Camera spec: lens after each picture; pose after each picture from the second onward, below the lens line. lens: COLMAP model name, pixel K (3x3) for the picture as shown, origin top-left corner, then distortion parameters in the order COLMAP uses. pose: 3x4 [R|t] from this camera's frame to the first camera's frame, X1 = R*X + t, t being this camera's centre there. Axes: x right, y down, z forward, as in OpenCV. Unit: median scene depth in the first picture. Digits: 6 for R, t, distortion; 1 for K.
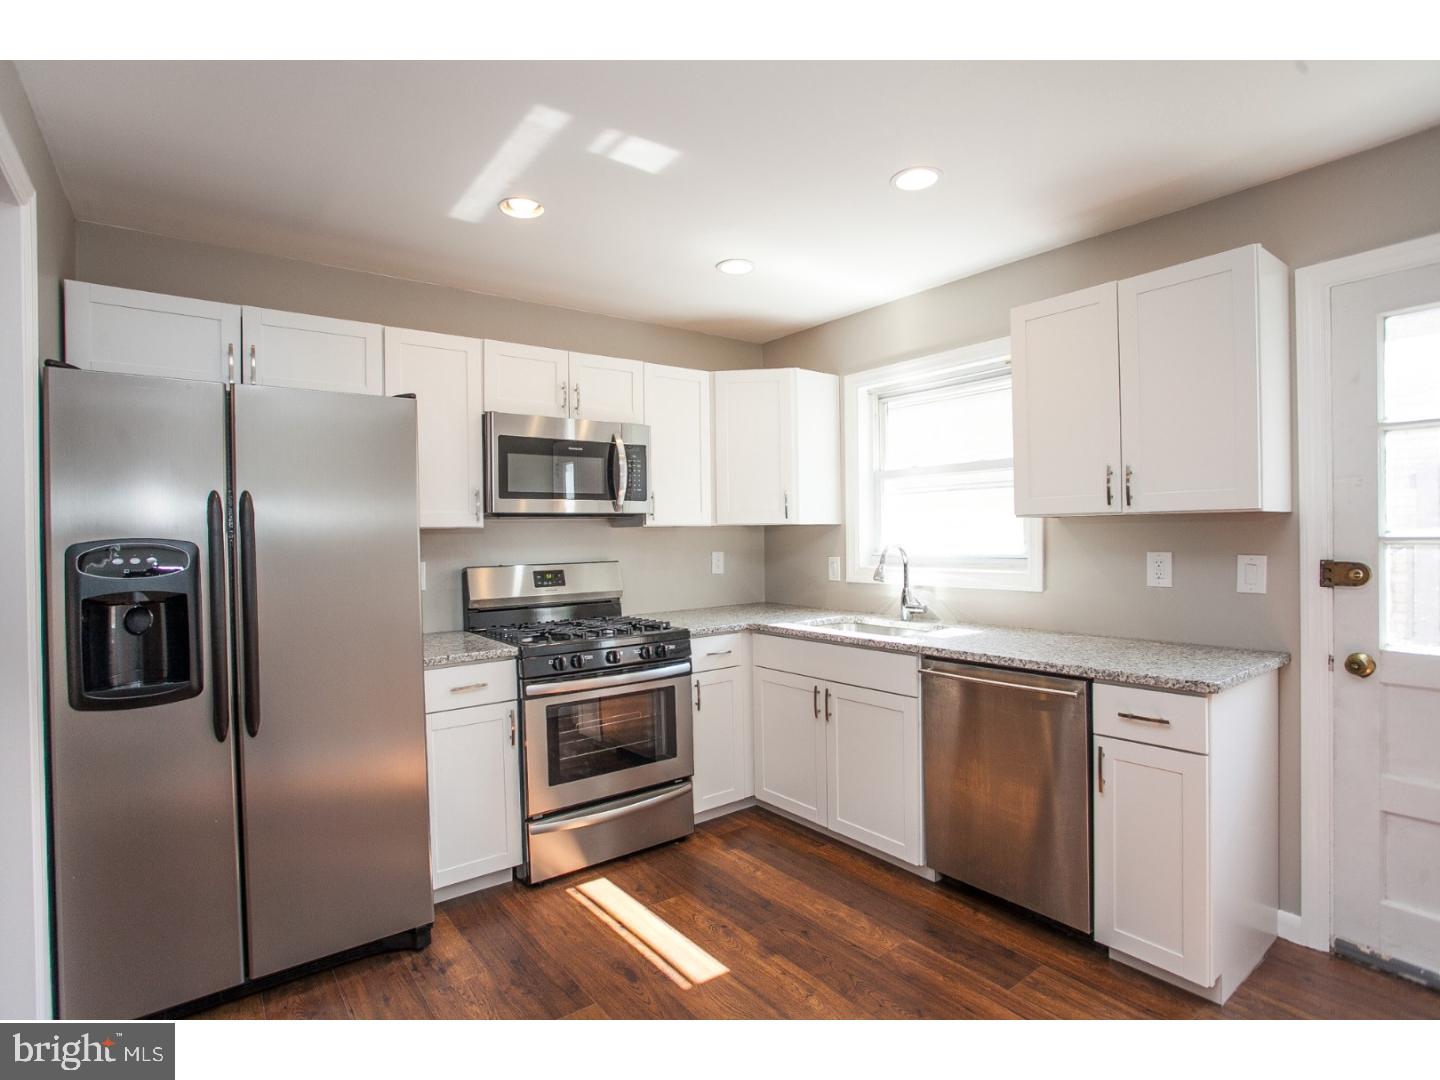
lens RADIAL K [[718.7, 0, 701.9], [0, 718.7, 541.5], [0, 0, 1]] dist [-0.066304, 0.027617]
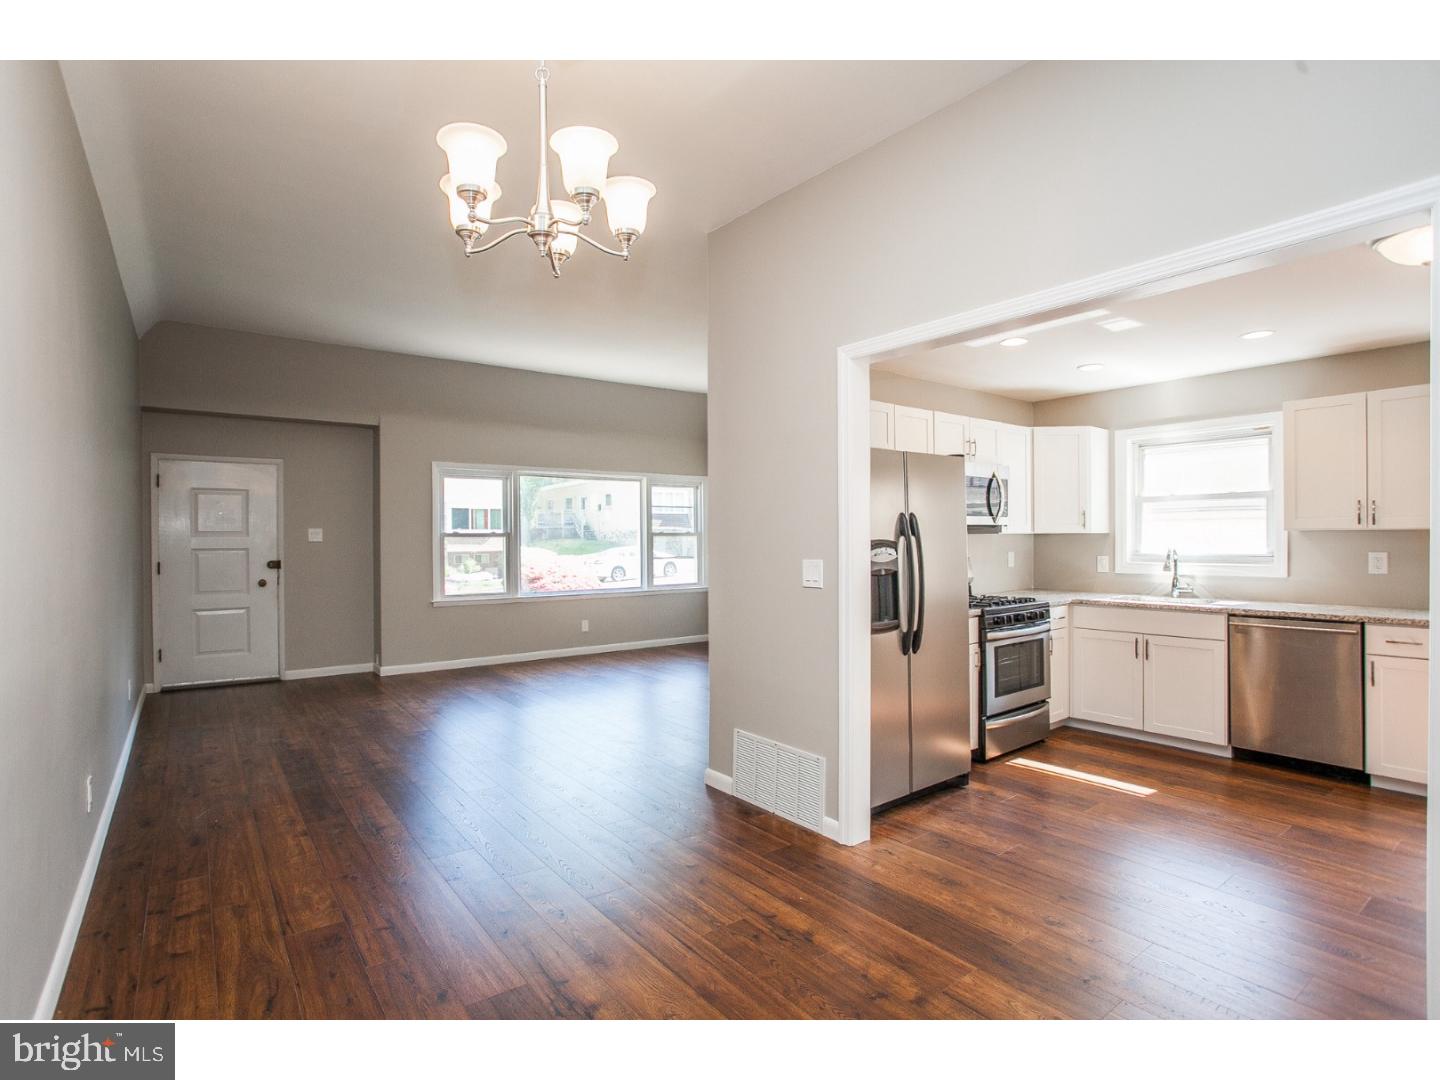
lens RADIAL K [[718.7, 0, 701.9], [0, 718.7, 541.5], [0, 0, 1]] dist [-0.066304, 0.027617]
pose [[0.999964, 0.007752, -0.003359, -0.870865], [-0.007774, 0.999947, -0.006678, 0.011834], [0.003307, 0.006704, 0.999972, -0.586343]]
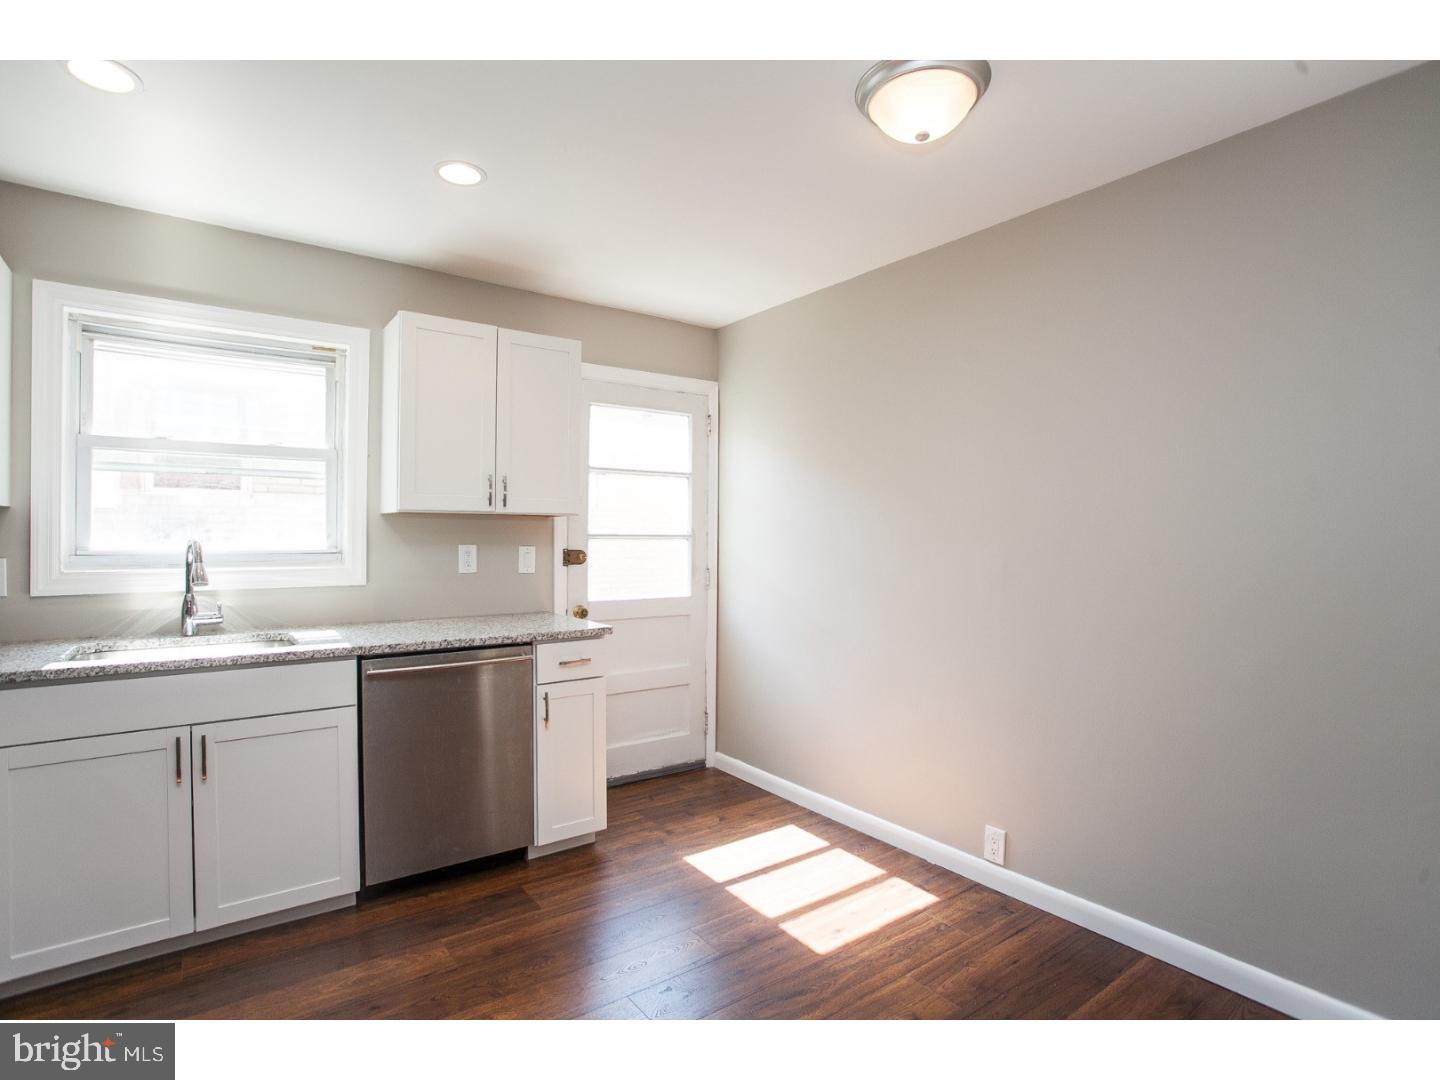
lens RADIAL K [[718.7, 0, 701.9], [0, 718.7, 541.5], [0, 0, 1]] dist [-0.066304, 0.027617]
pose [[0.011687, 0.007259, 0.999905, -0.579757], [0.003986, 0.999965, -0.007306, 0.018982], [-0.999924, 0.004071, 0.011657, 0.535970]]
